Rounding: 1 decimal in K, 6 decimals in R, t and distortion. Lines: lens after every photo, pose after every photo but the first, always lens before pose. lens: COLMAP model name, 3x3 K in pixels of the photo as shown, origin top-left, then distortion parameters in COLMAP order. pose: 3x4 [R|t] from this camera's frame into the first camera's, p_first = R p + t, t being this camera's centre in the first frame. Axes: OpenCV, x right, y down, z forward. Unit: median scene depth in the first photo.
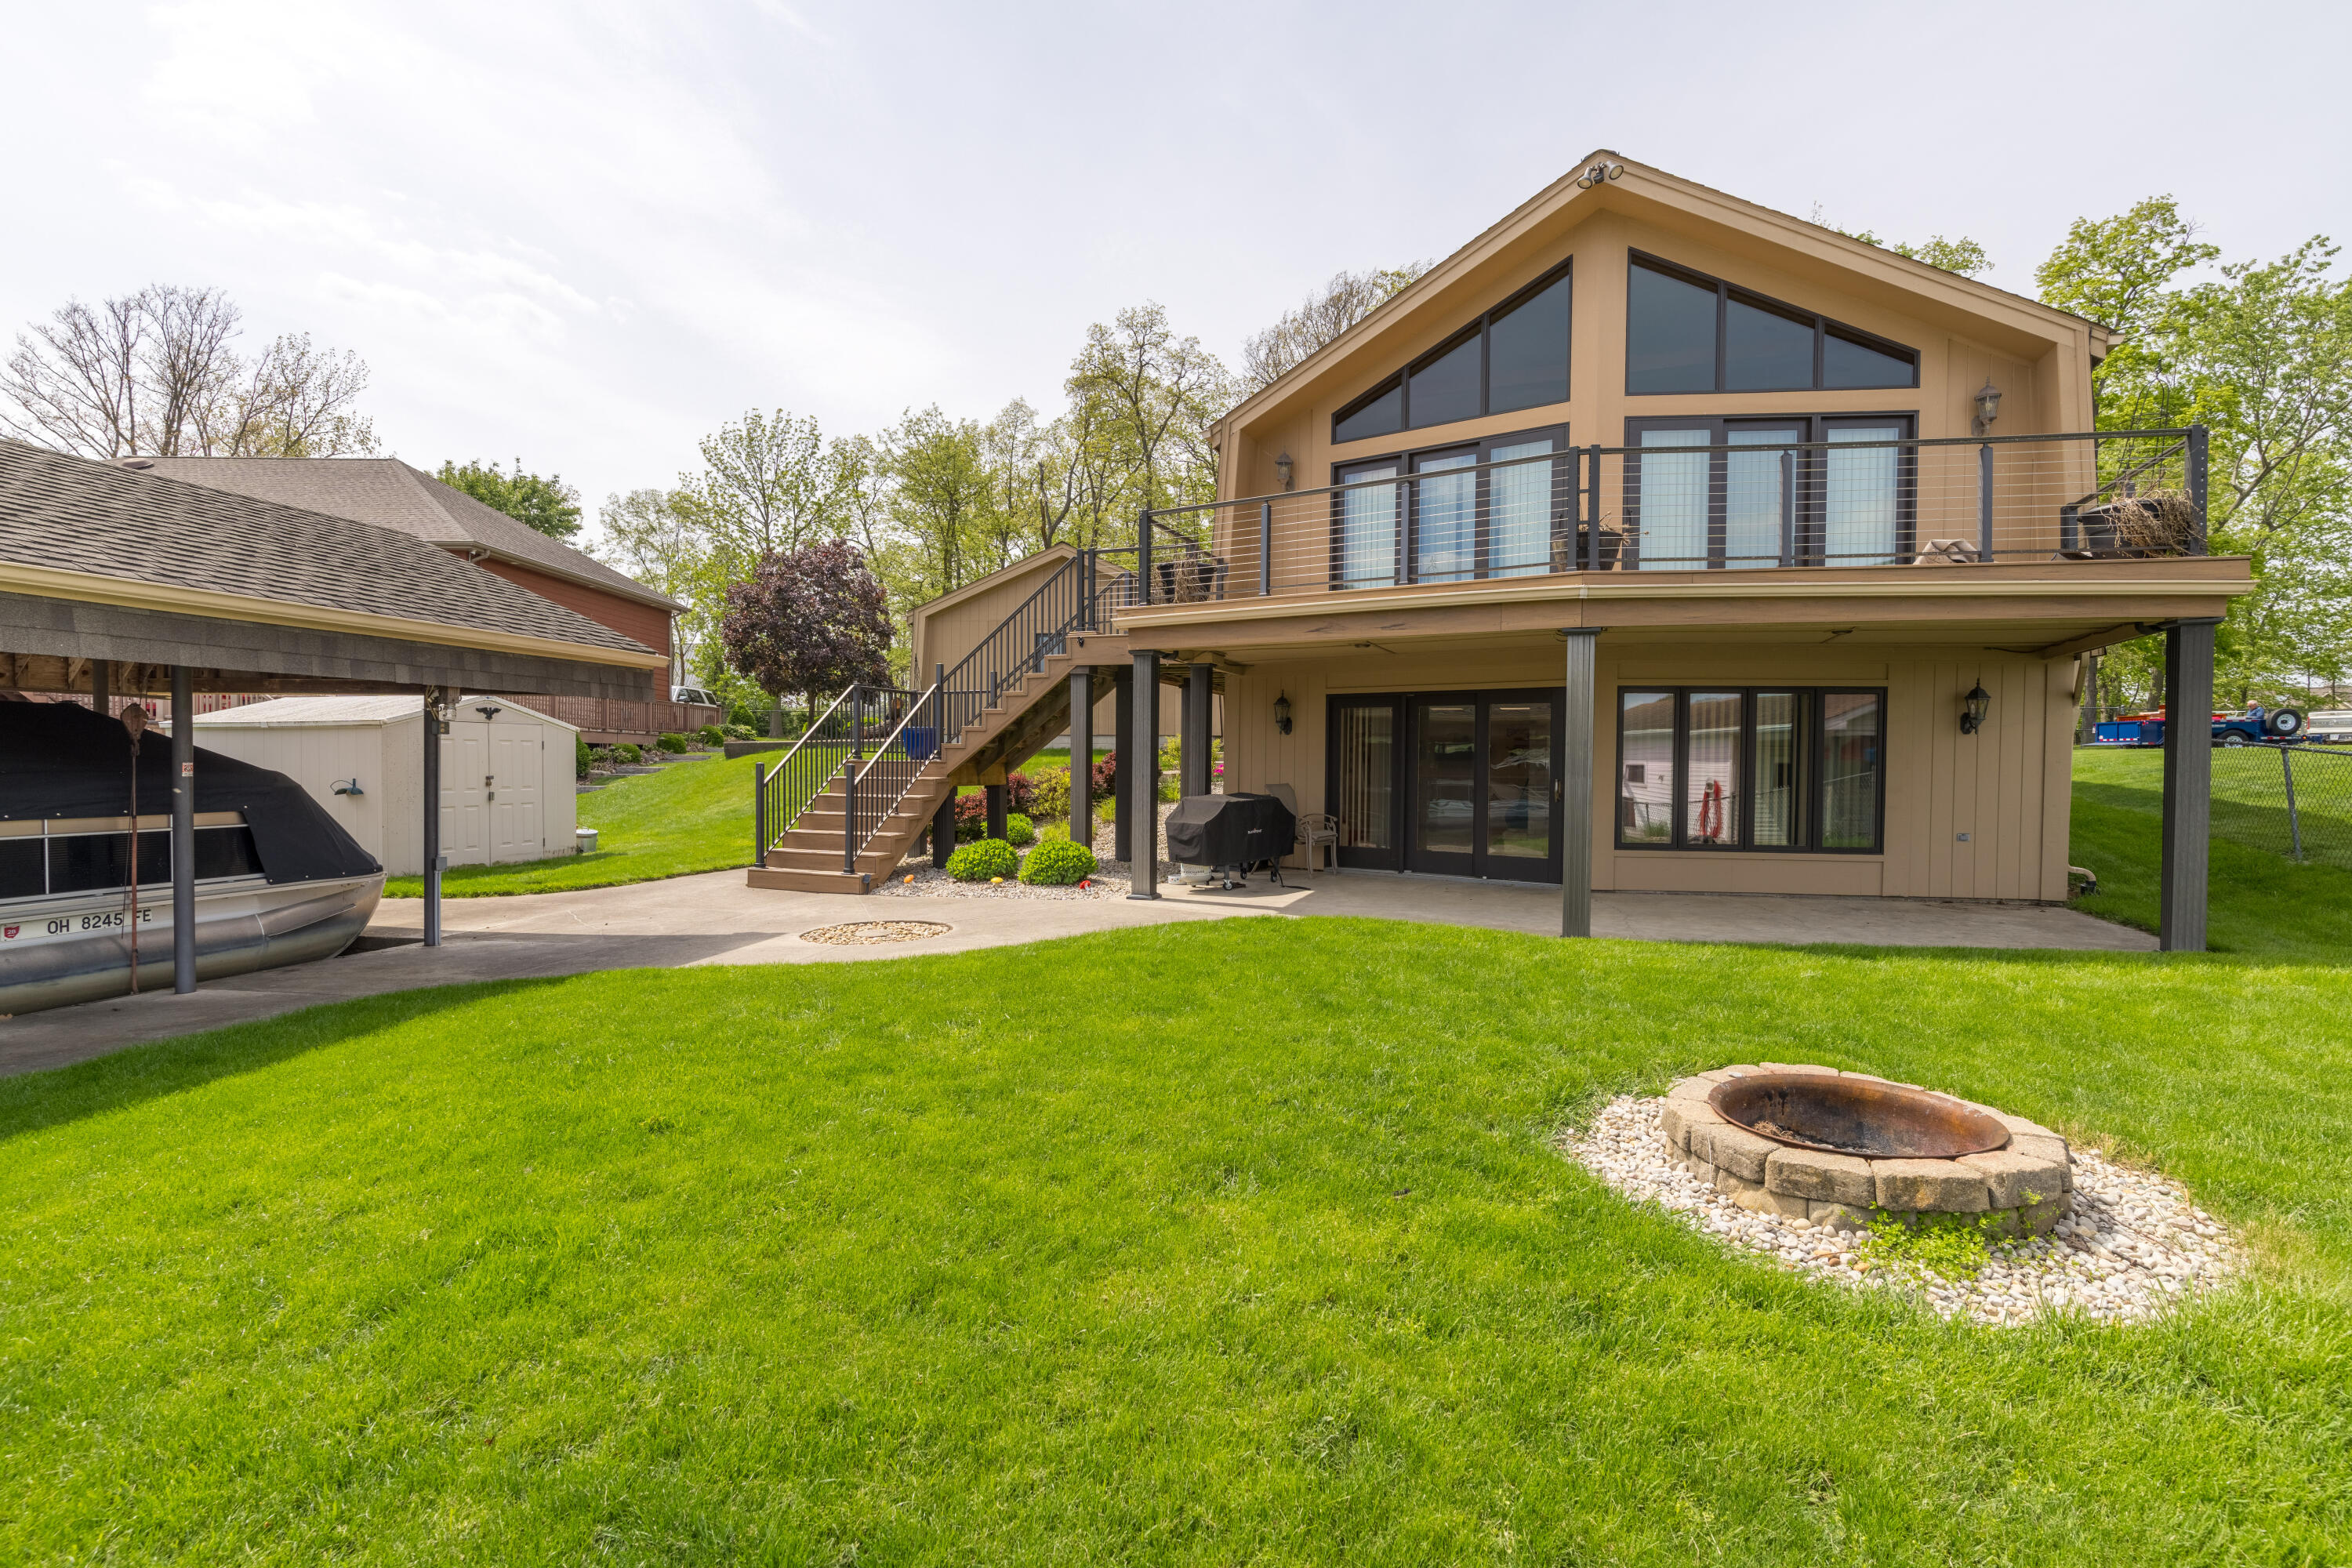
lens RADIAL K [[1127.8, 0, 1180.9], [0, 1127.8, 763.5], [0, 0, 1]] dist [-0.000910, 0.002711]
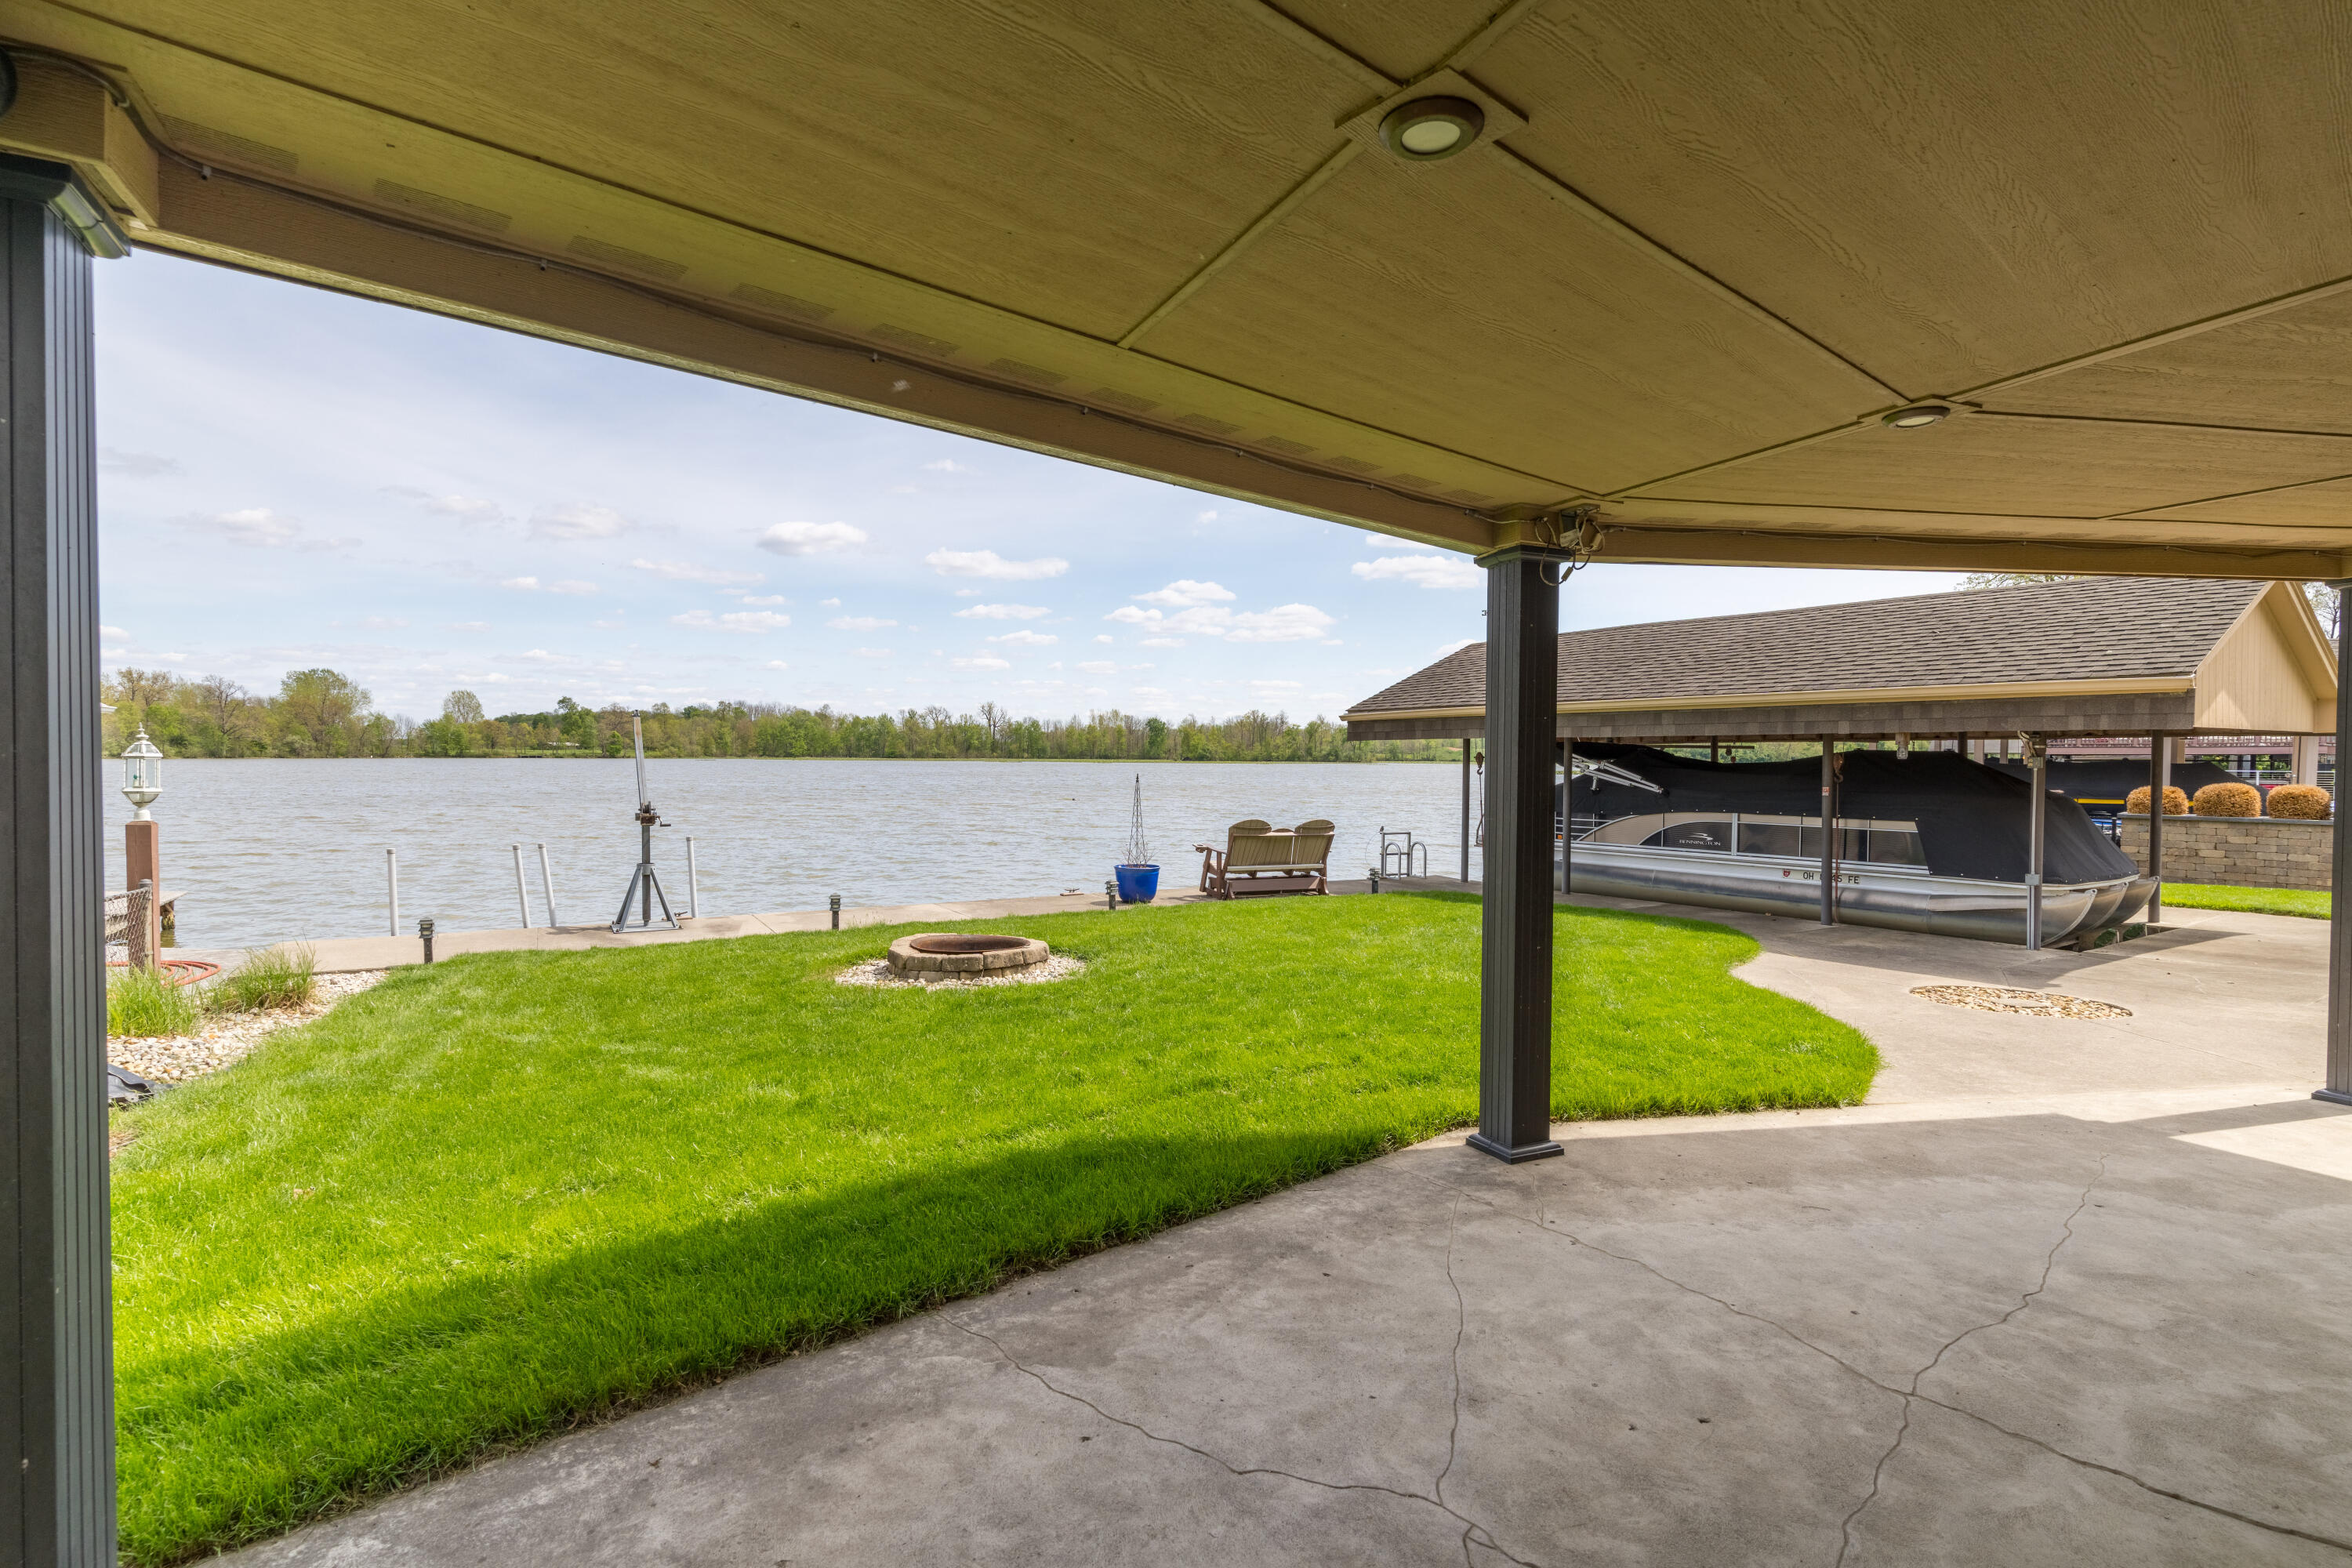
lens RADIAL K [[1127.8, 0, 1173.7], [0, 1127.8, 790.7], [0, 0, 1]] dist [-0.000910, 0.002711]
pose [[-0.695220, 0.008587, -0.718746, 0.572566], [-0.014817, 0.999545, 0.026274, -0.014771], [0.718645, 0.028915, -0.694776, 0.846262]]
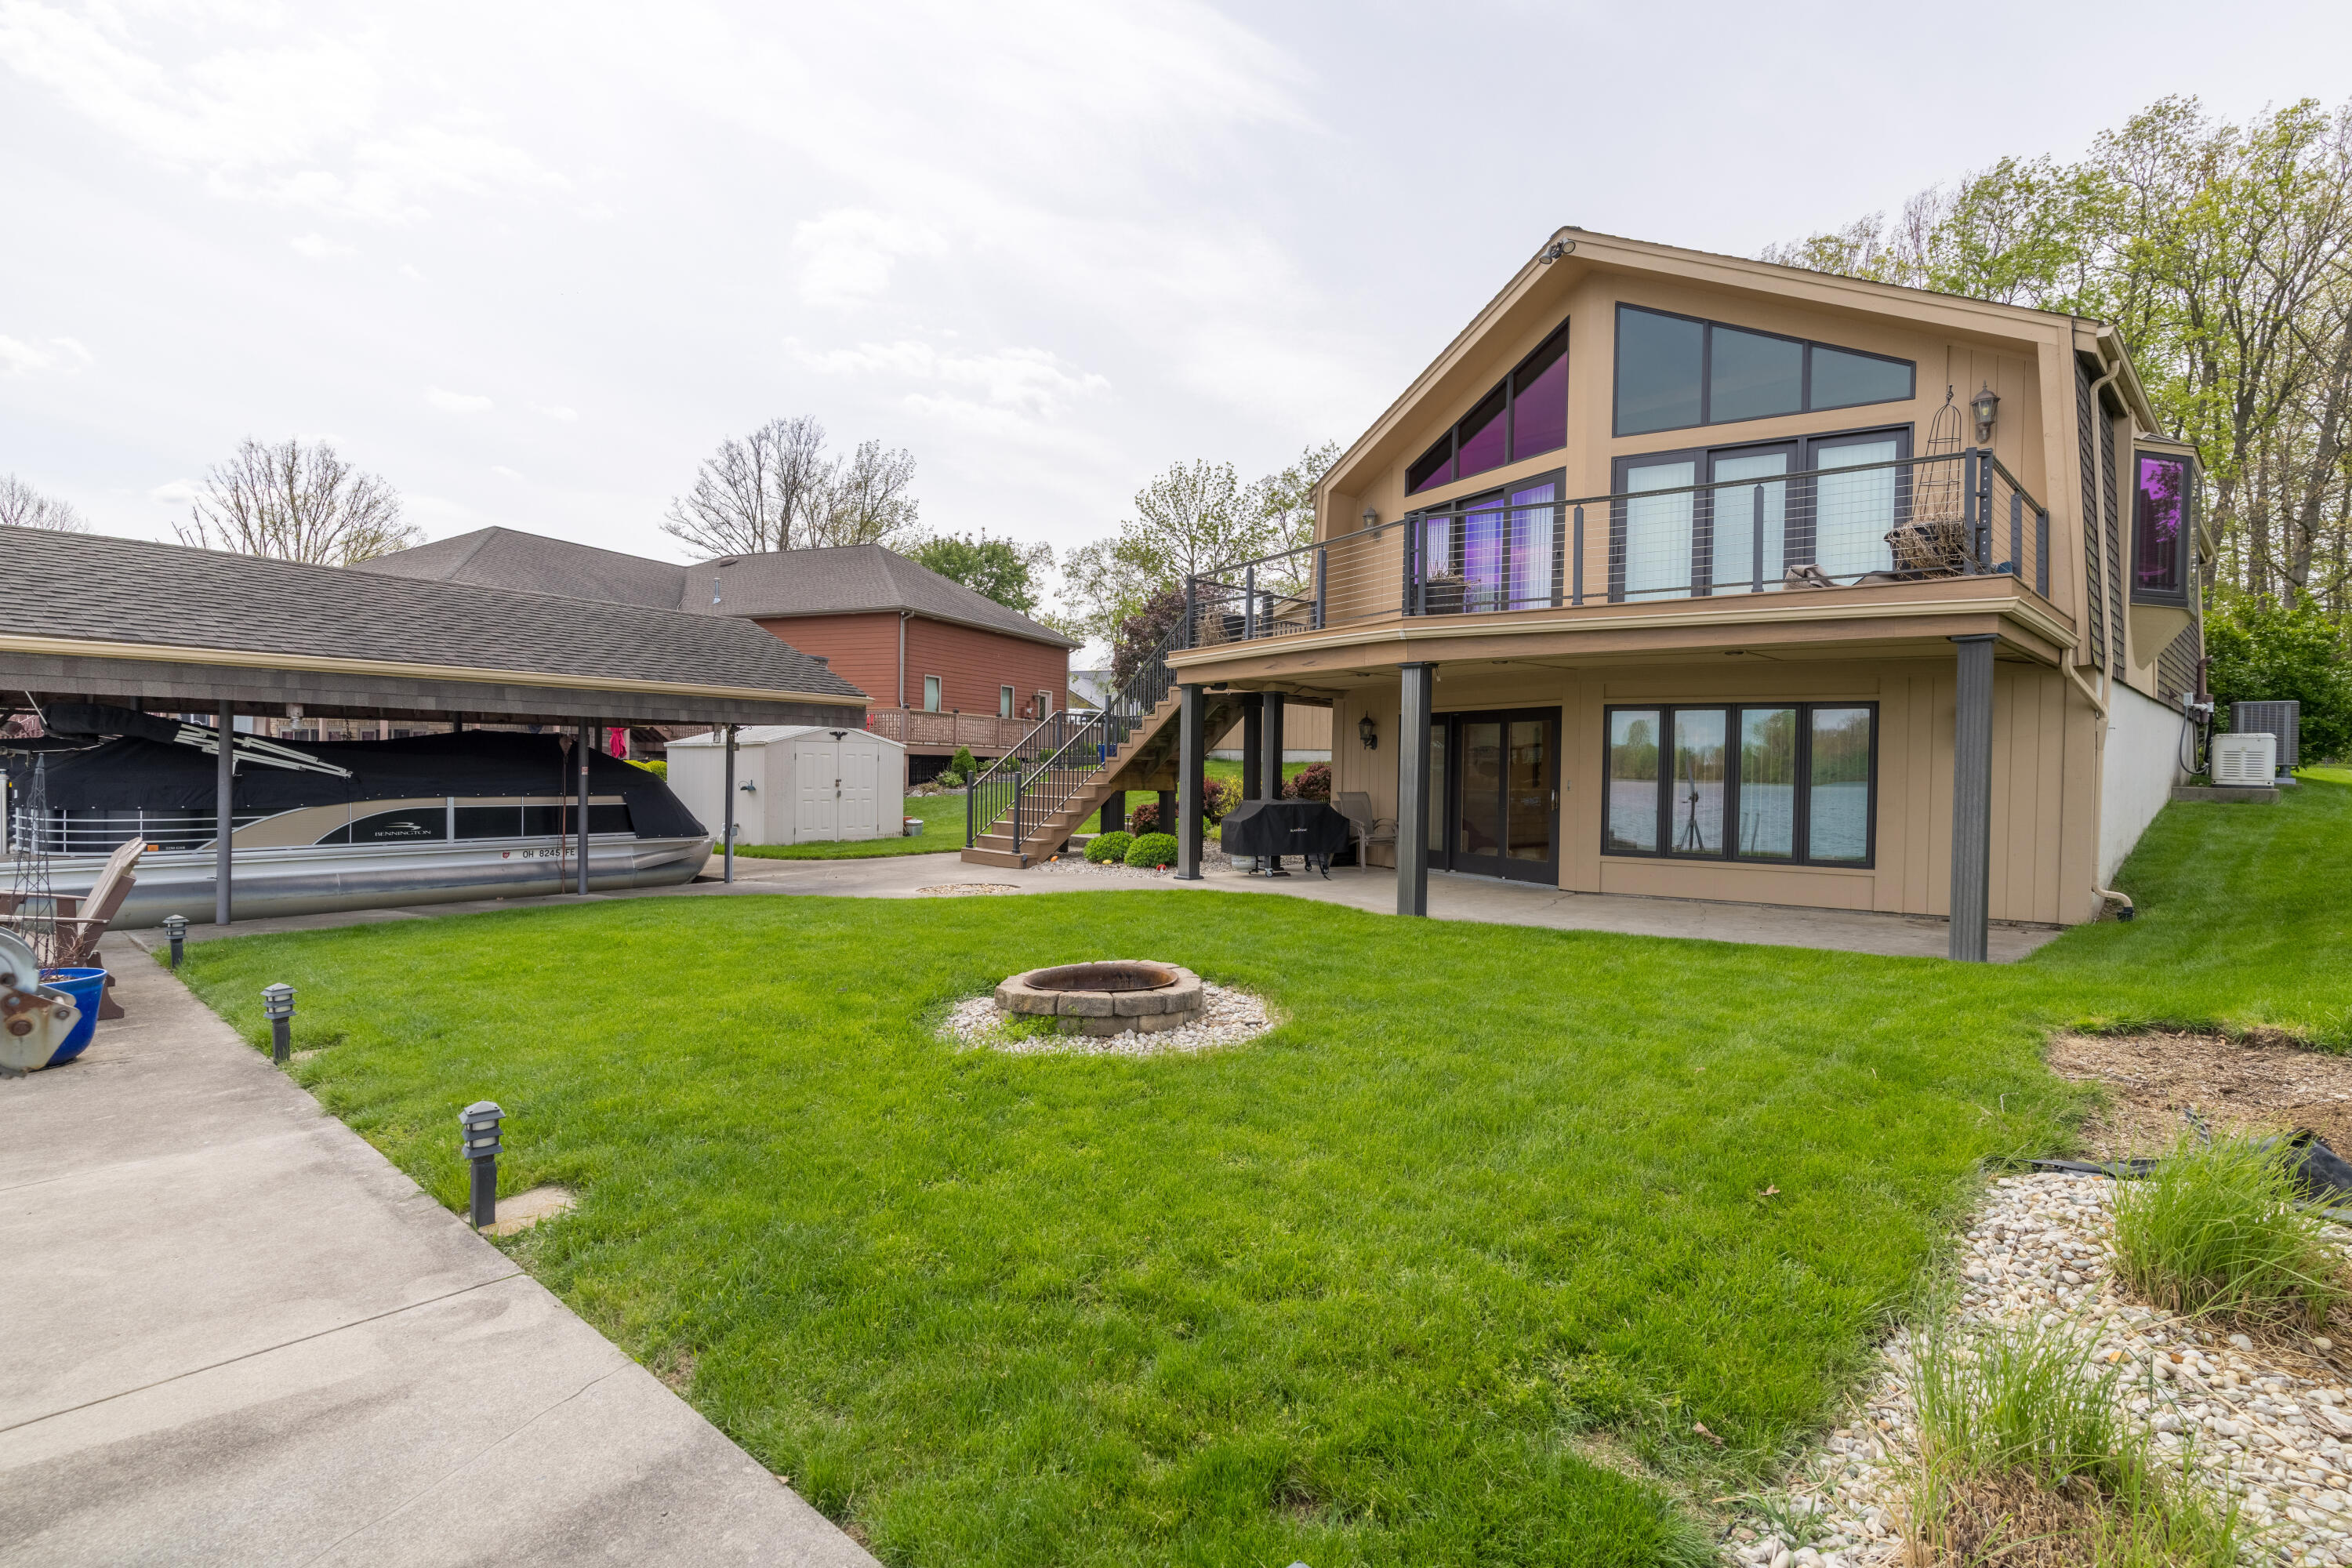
lens RADIAL K [[1127.8, 0, 1180.8], [0, 1127.8, 765.5], [0, 0, 1]] dist [-0.000910, 0.002711]
pose [[0.912413, 0.003713, -0.409254, 0.417574], [-0.008138, 0.999926, -0.009070, 0.002867], [0.409190, 0.011607, 0.912375, -0.145246]]
